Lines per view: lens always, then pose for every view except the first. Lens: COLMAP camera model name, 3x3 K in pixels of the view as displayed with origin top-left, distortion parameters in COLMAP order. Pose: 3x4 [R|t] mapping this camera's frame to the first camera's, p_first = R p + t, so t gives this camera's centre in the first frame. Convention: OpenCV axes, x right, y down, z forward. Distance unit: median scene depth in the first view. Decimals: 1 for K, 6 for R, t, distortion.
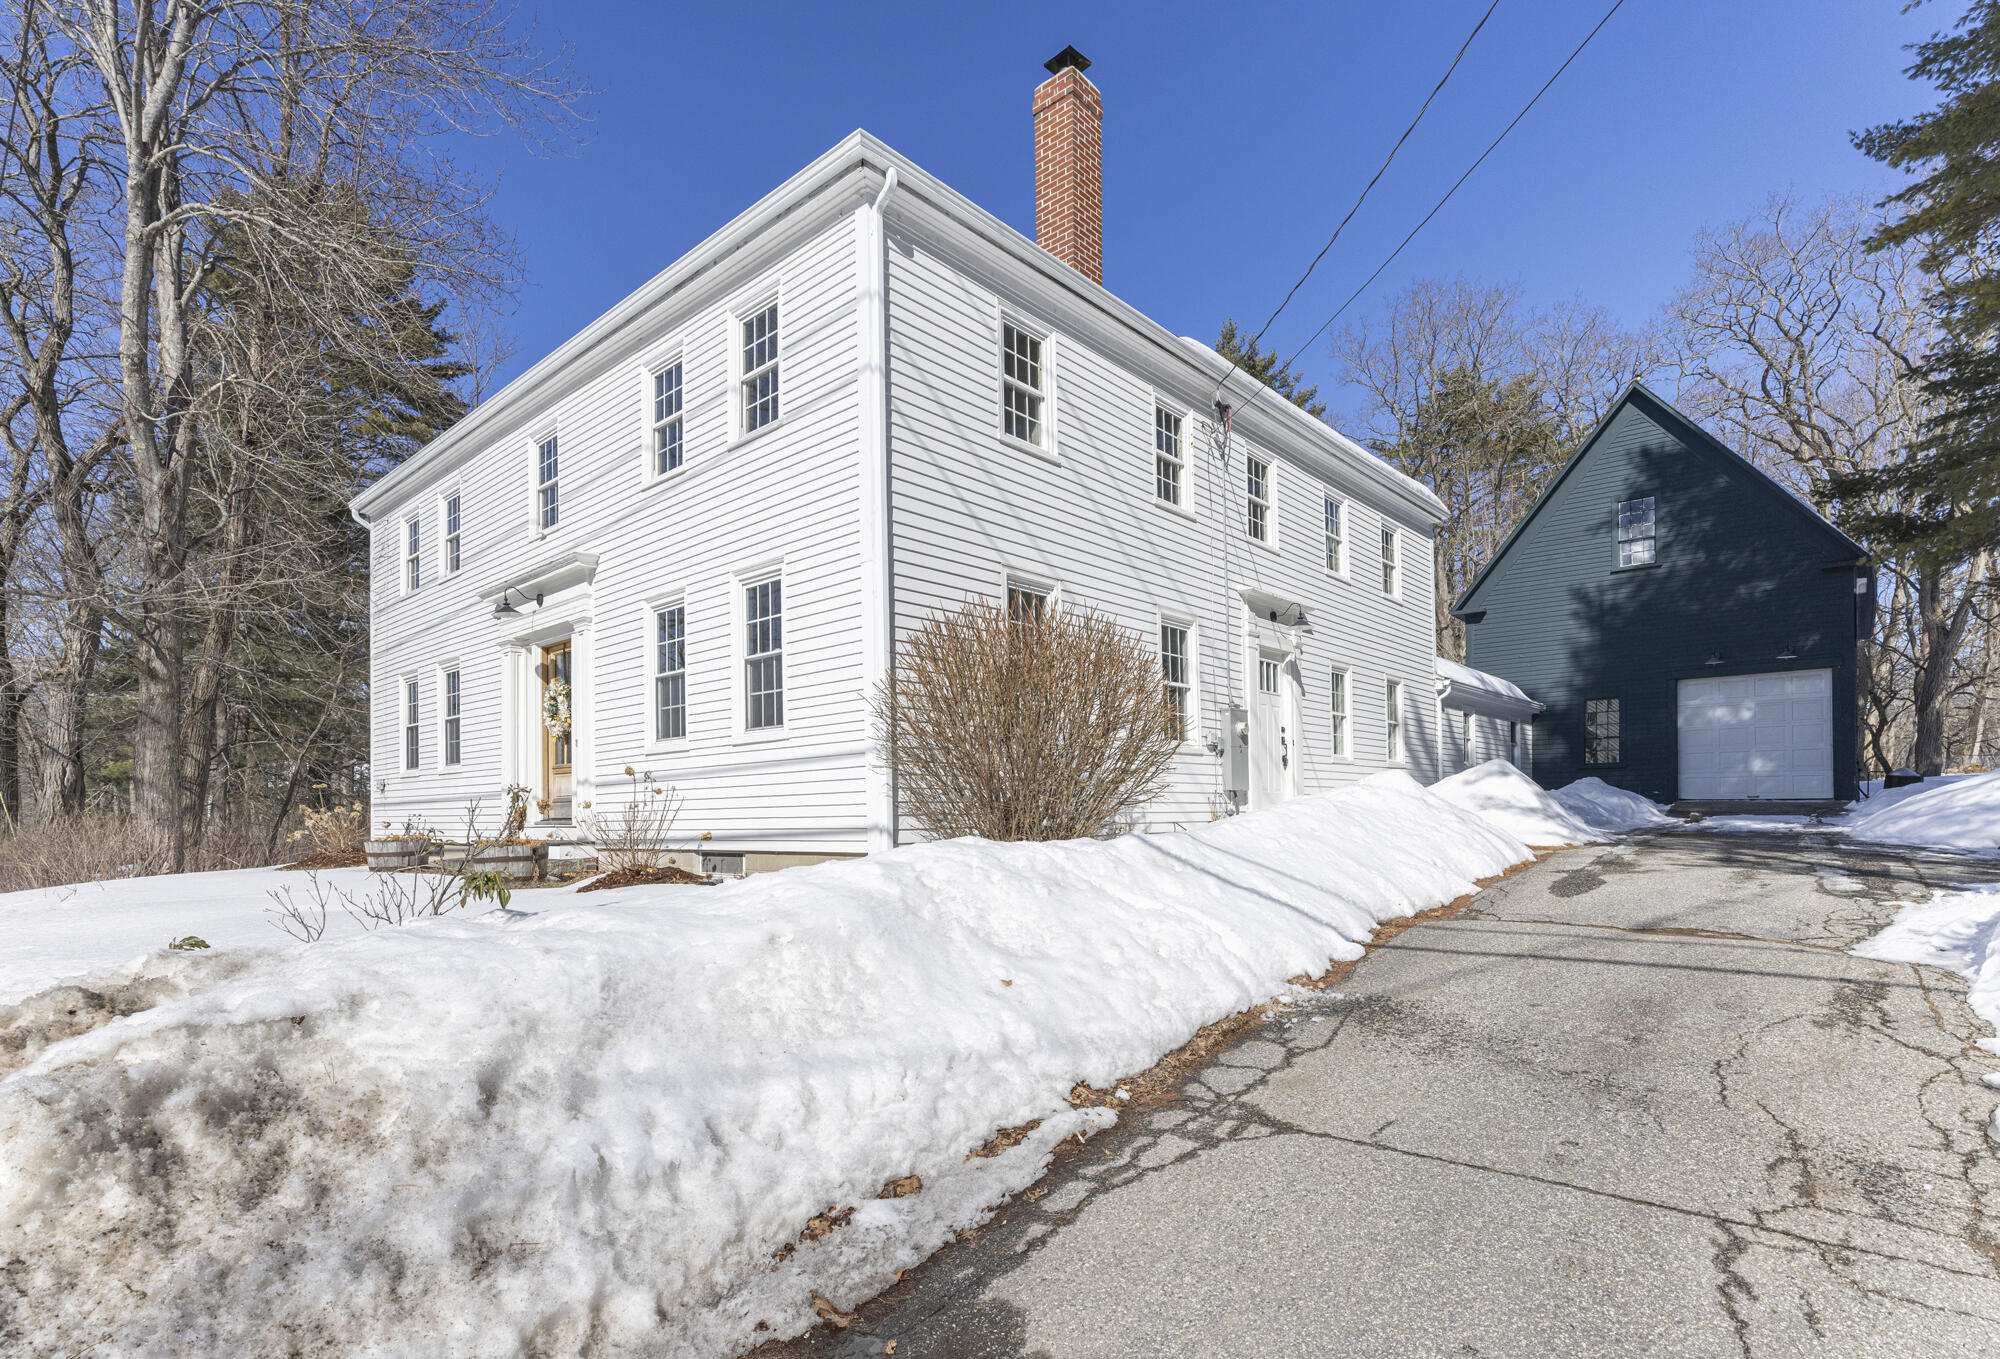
lens RADIAL K [[991.2, 0, 978.3], [0, 991.2, 742.2], [0, 0, 1]] dist [0.004948, -0.000583]
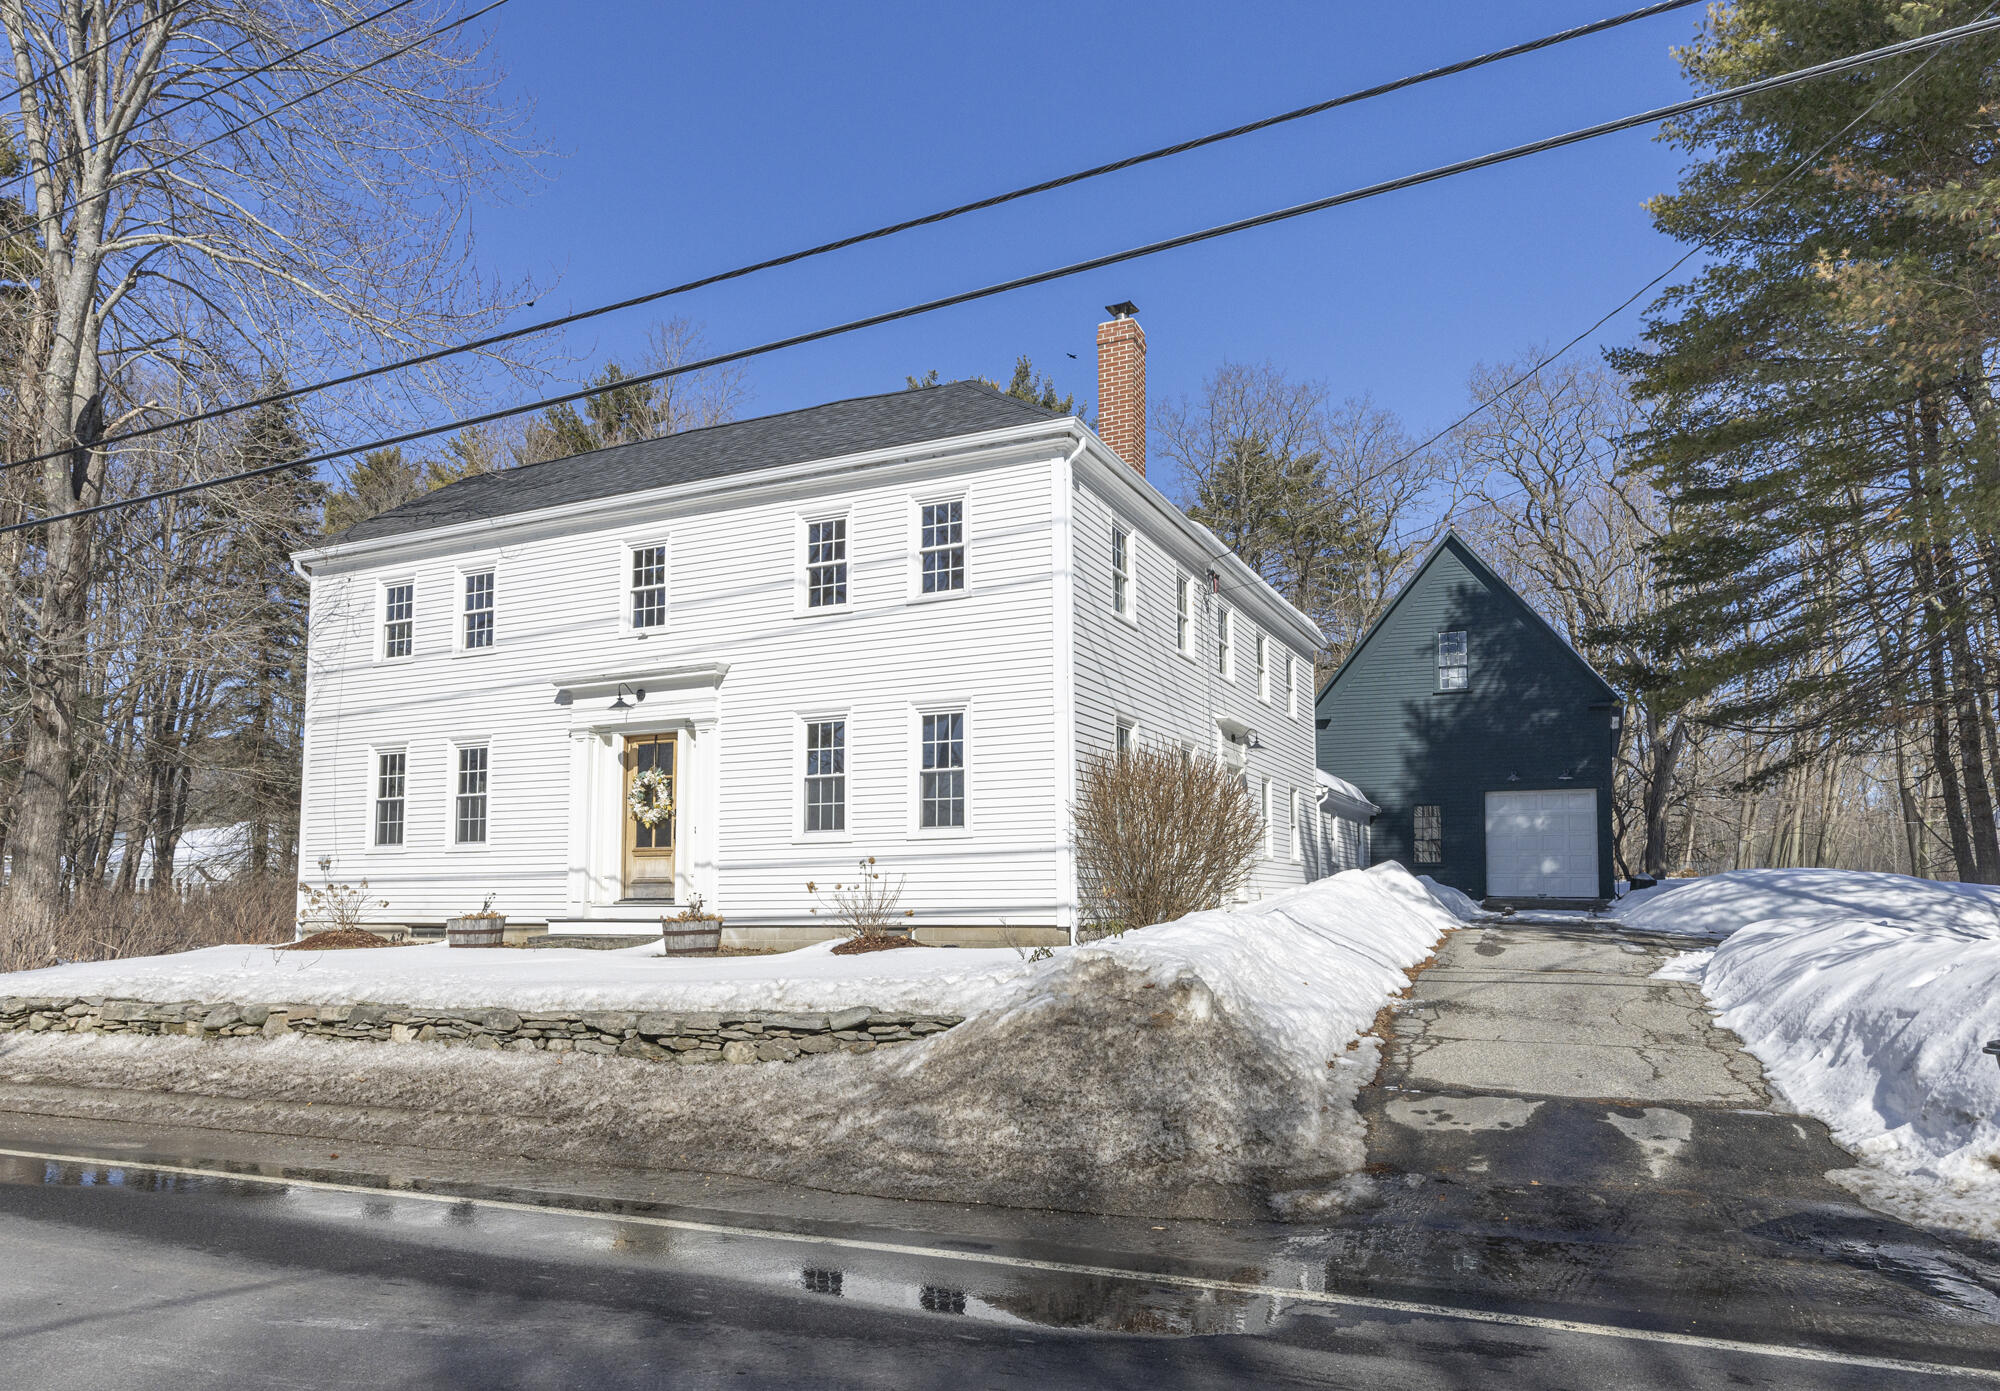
lens RADIAL K [[1287.8, 0, 1006.2], [0, 1287.8, 697.4], [0, 0, 1]] dist [0.007774, 0.000190]
pose [[0.953762, 0.058427, 0.294830, -0.361740], [-0.031611, 0.994983, -0.094917, -0.014784], [-0.298896, 0.081208, 0.950824, -0.349722]]
